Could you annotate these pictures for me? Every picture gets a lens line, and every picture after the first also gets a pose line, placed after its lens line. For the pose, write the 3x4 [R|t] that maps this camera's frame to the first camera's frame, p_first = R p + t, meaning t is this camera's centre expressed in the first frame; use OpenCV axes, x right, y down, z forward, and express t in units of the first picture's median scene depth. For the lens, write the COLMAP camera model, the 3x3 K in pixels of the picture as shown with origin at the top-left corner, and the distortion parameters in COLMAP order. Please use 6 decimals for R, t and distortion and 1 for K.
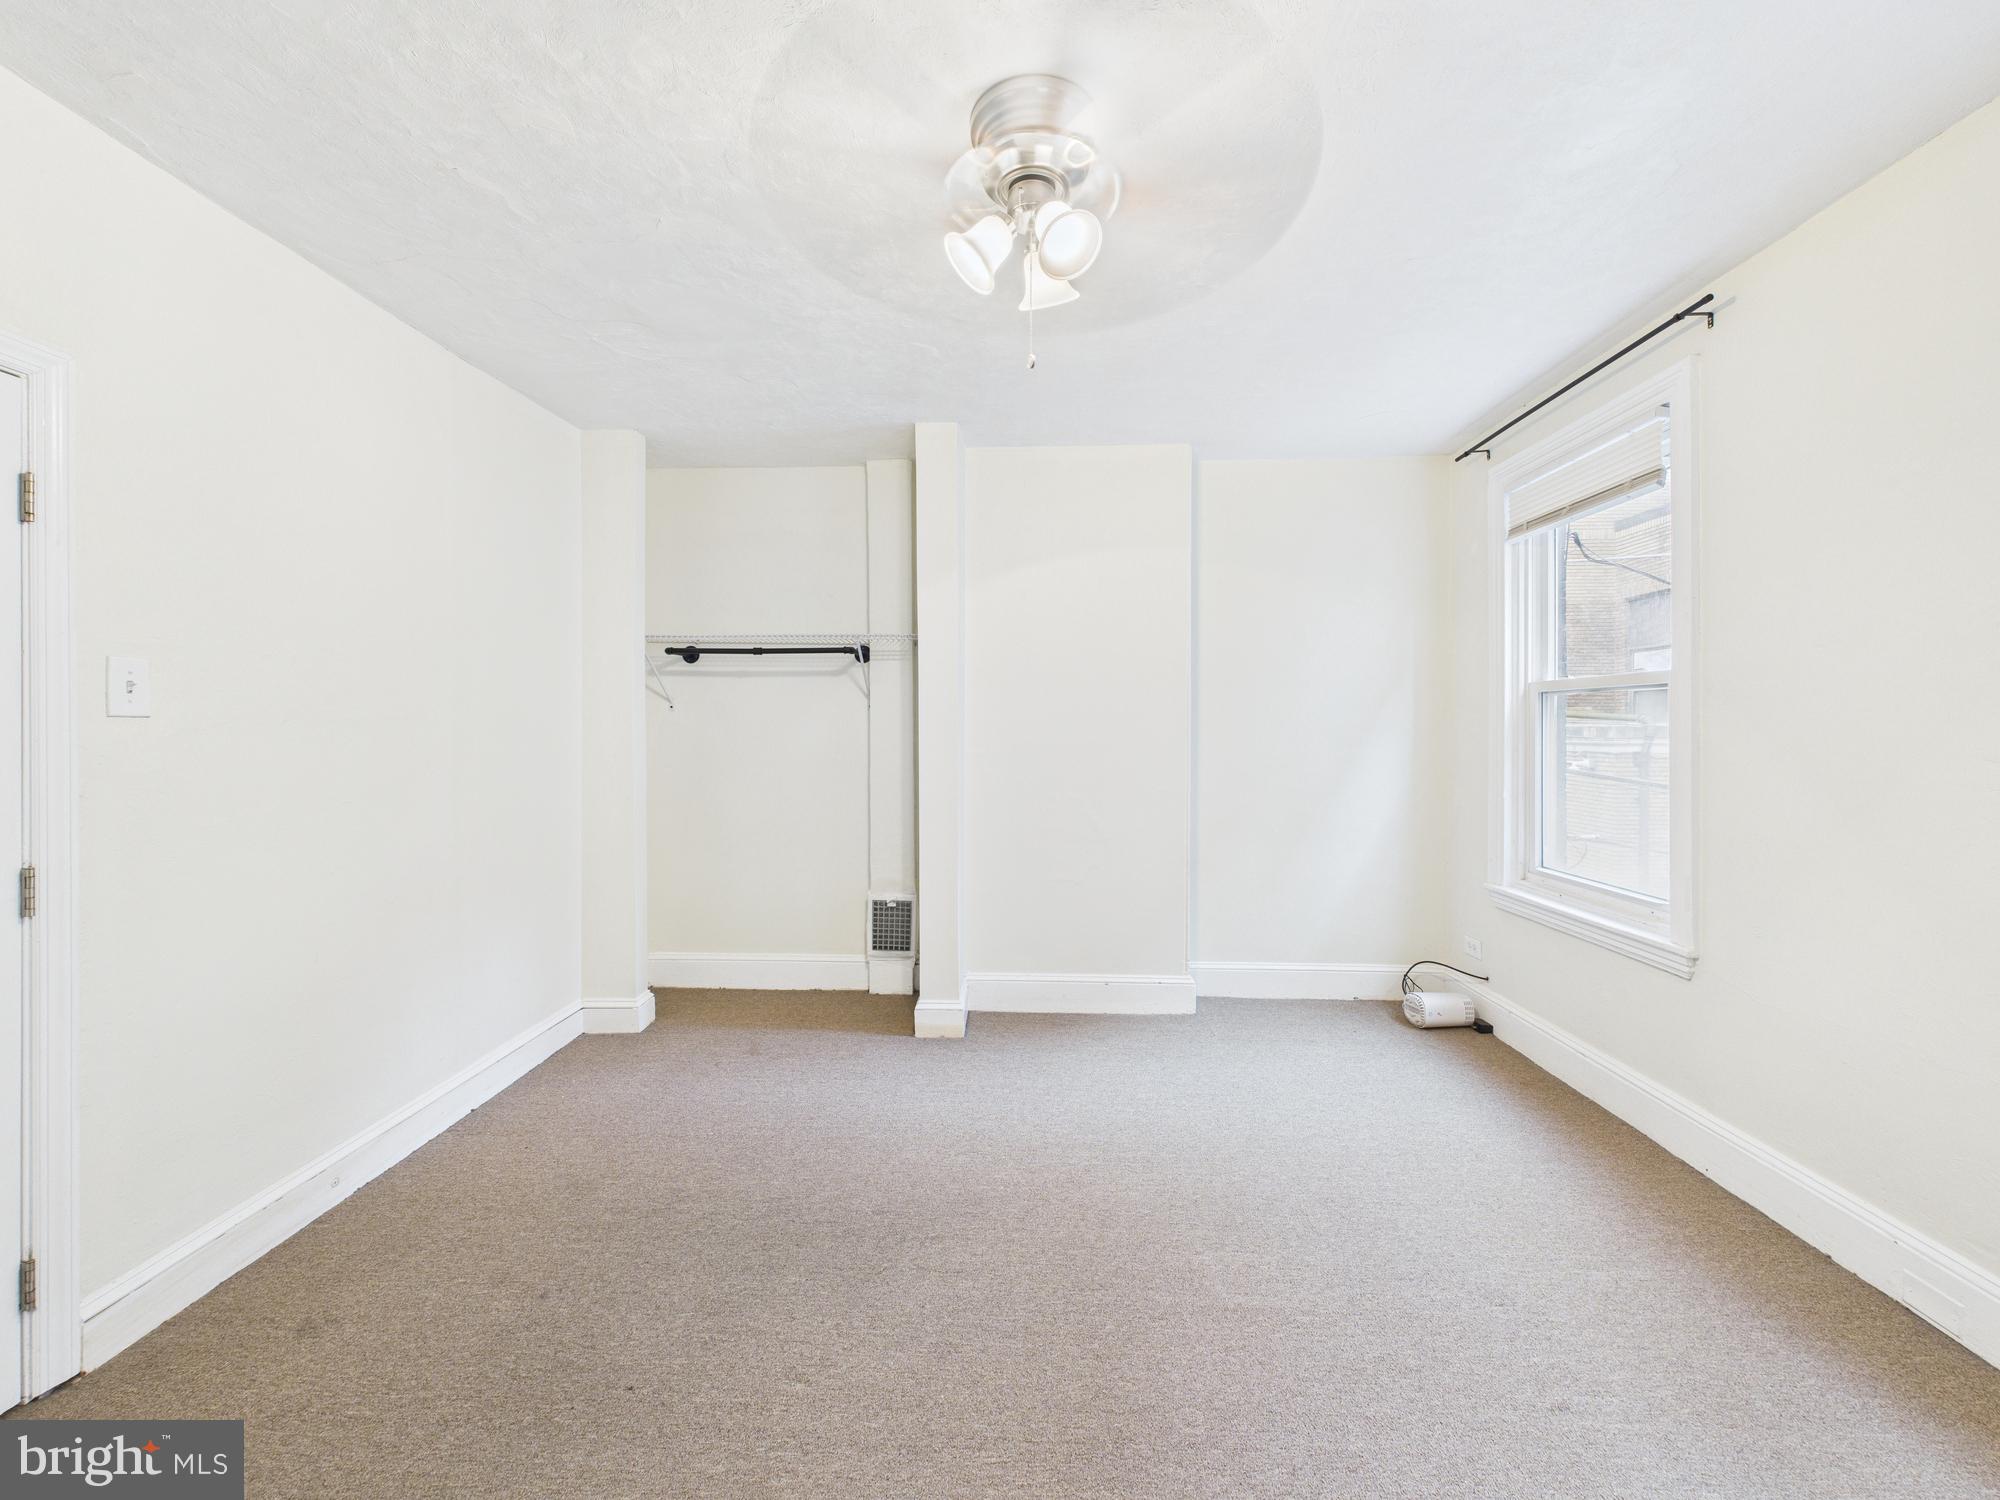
lens RADIAL K [[793.9, 0, 990.5], [0, 793.9, 724.1], [0, 0, 1]] dist [0.001441, 0.000177]
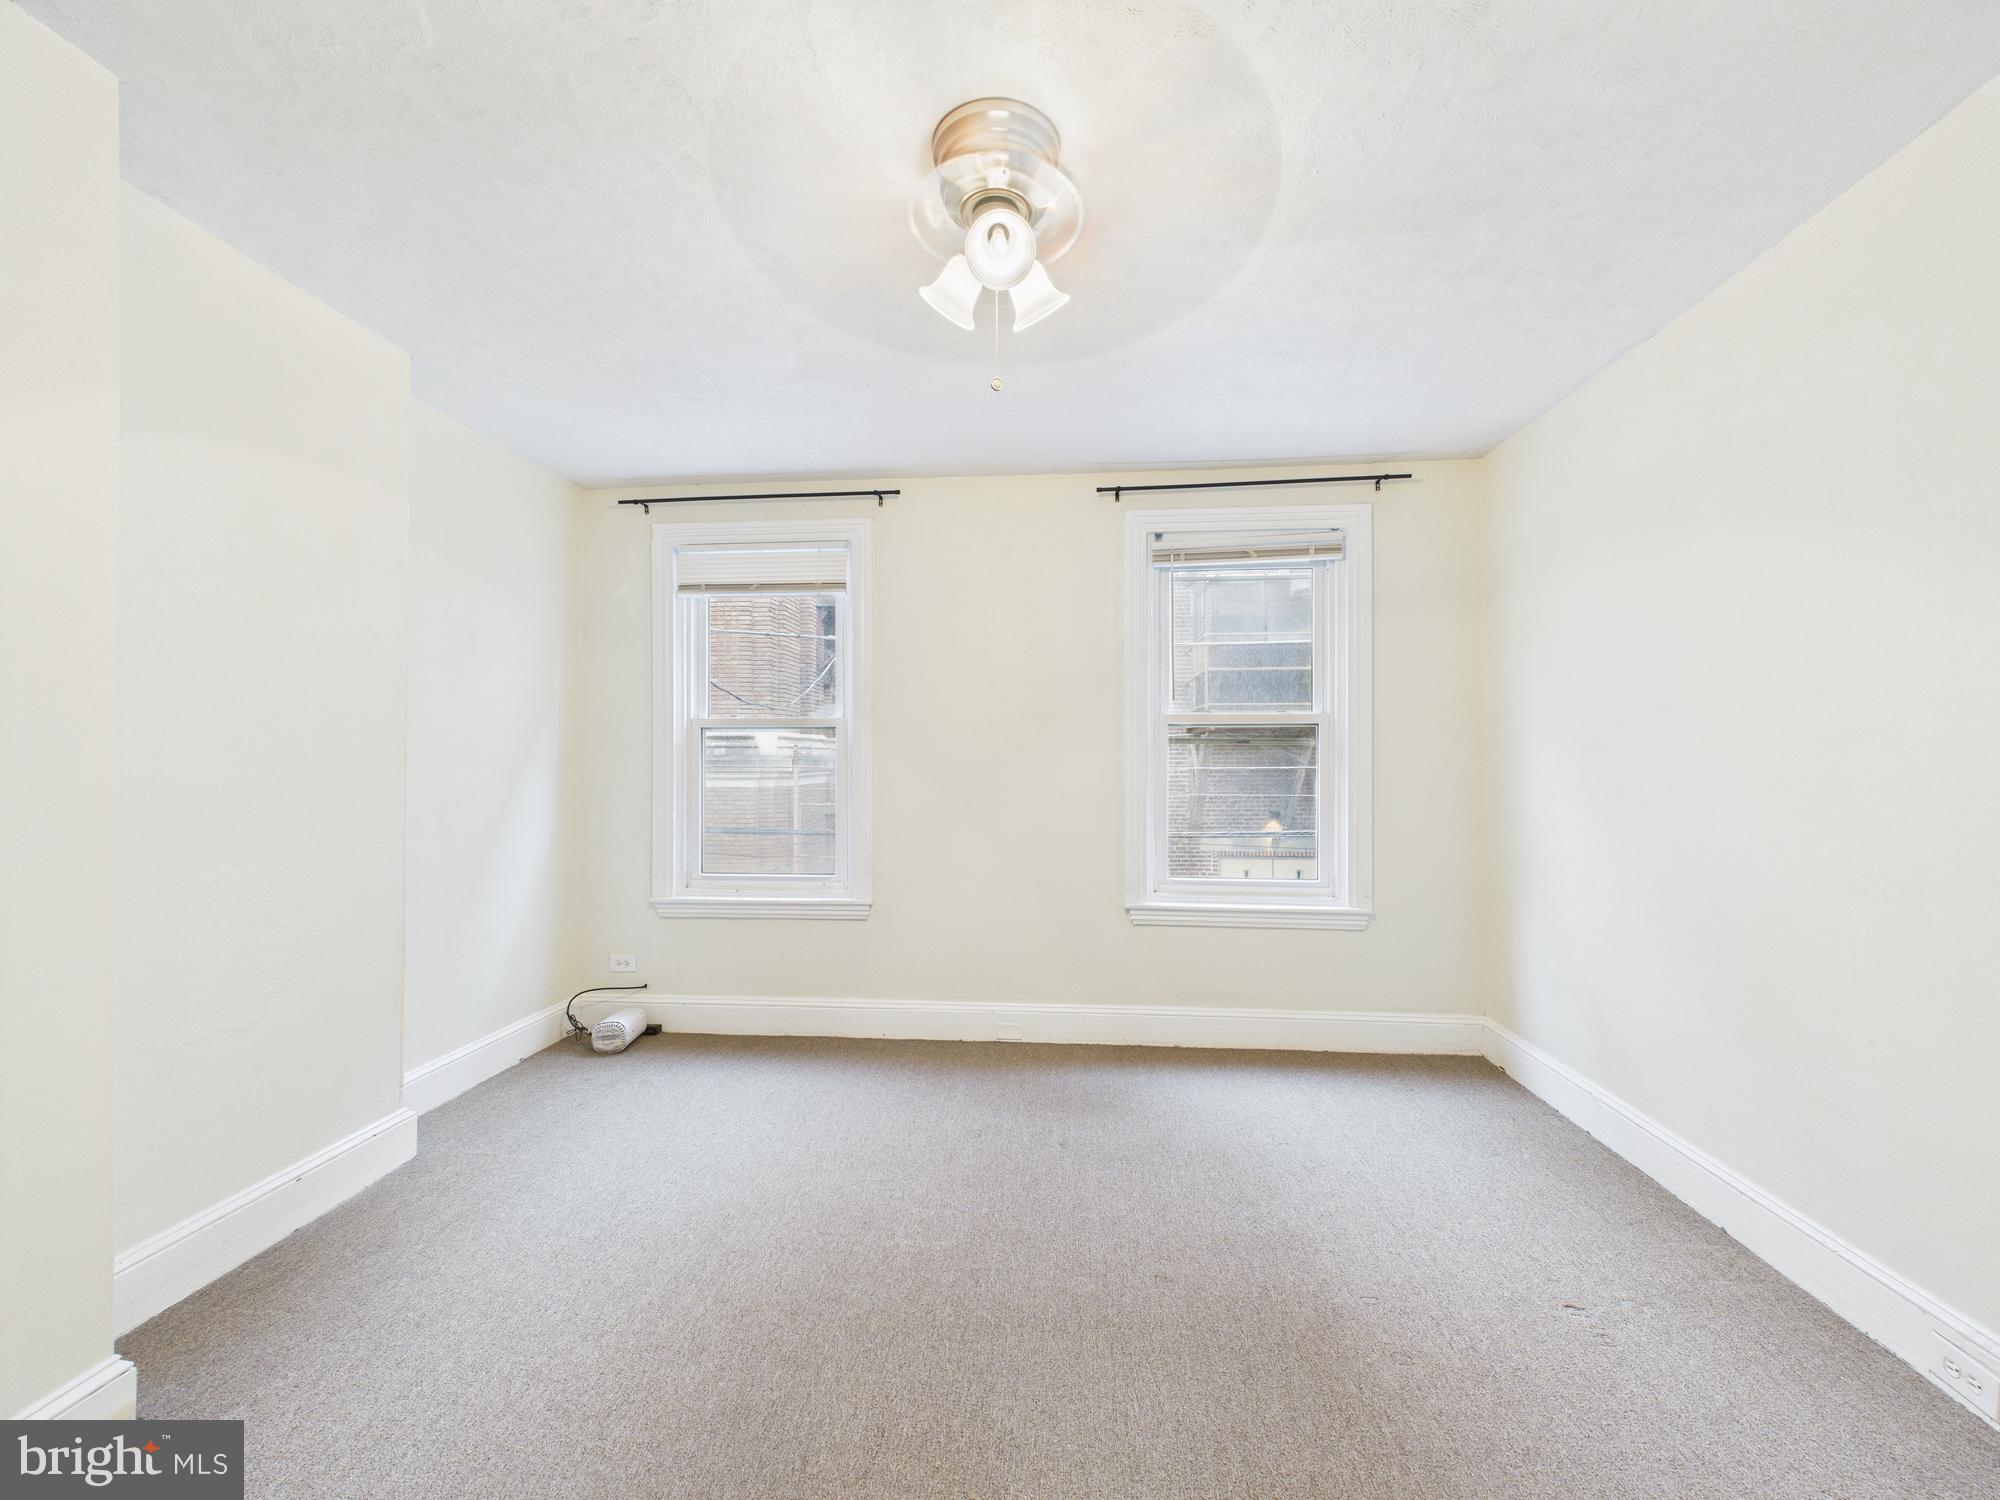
lens RADIAL K [[793.9, 0, 1003.6], [0, 793.9, 754.8], [0, 0, 1]] dist [0.001441, 0.000177]
pose [[0.058306, 0.004846, 0.998287, -0.464962], [-0.001024, 0.999988, -0.004795, 0.005532], [-0.998298, -0.000742, 0.058310, 0.461399]]
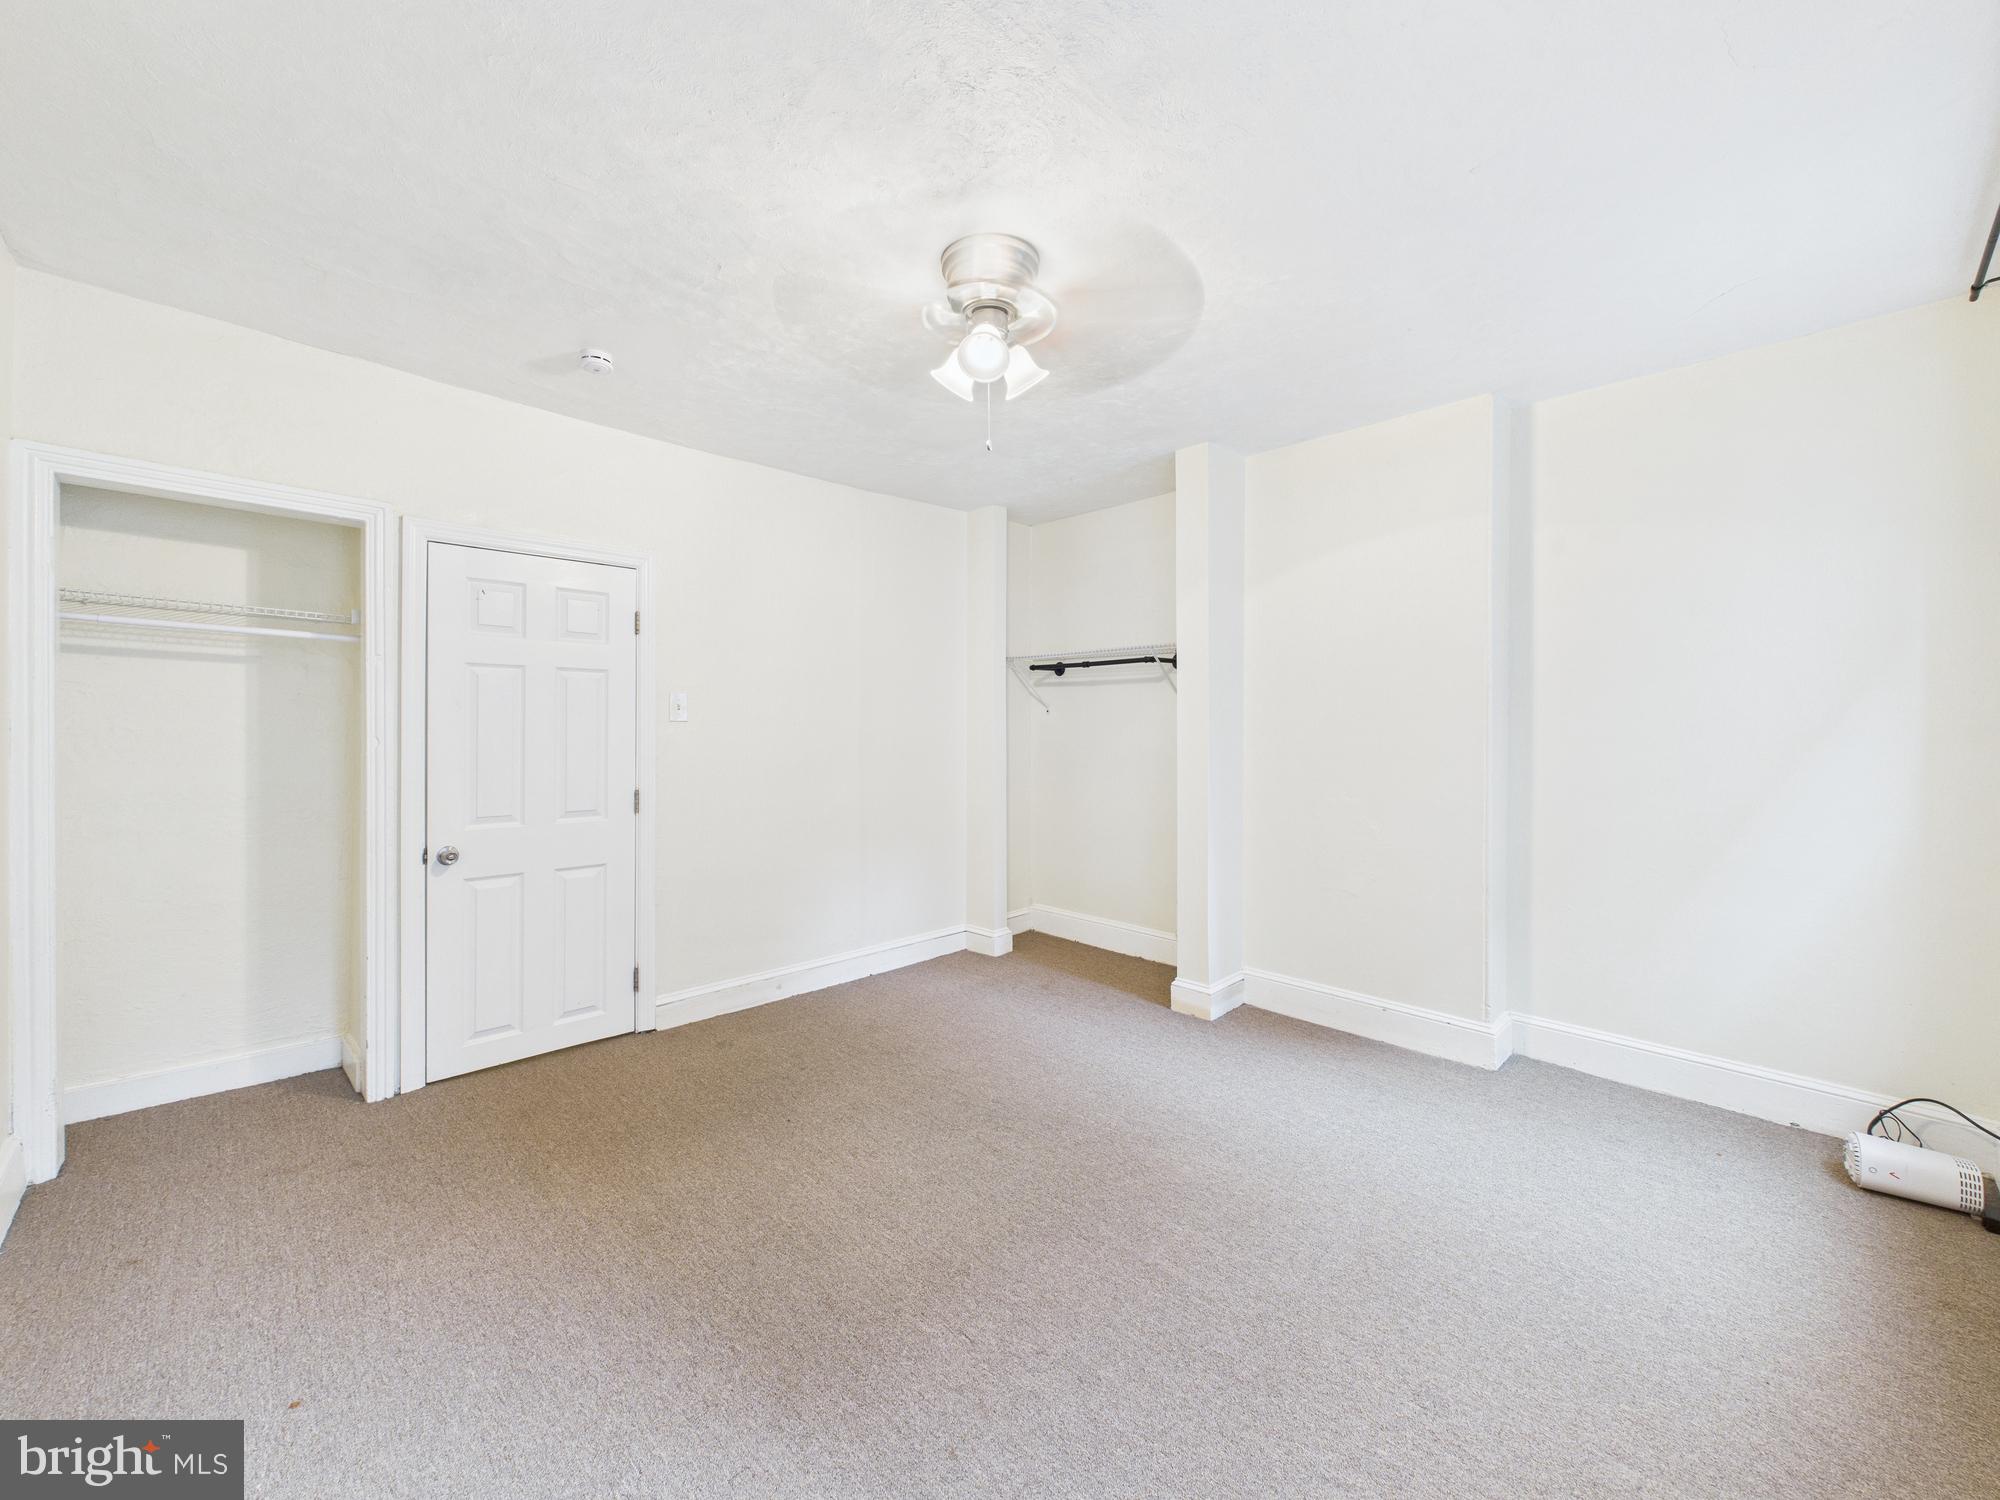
lens RADIAL K [[793.9, 0, 1004.6], [0, 793.9, 720.3], [0, 0, 1]] dist [0.001441, 0.000177]
pose [[0.732016, -0.004738, -0.681271, 0.485876], [0.001128, 0.999983, -0.005742, -0.000104], [0.681287, 0.003434, 0.732008, 0.037355]]
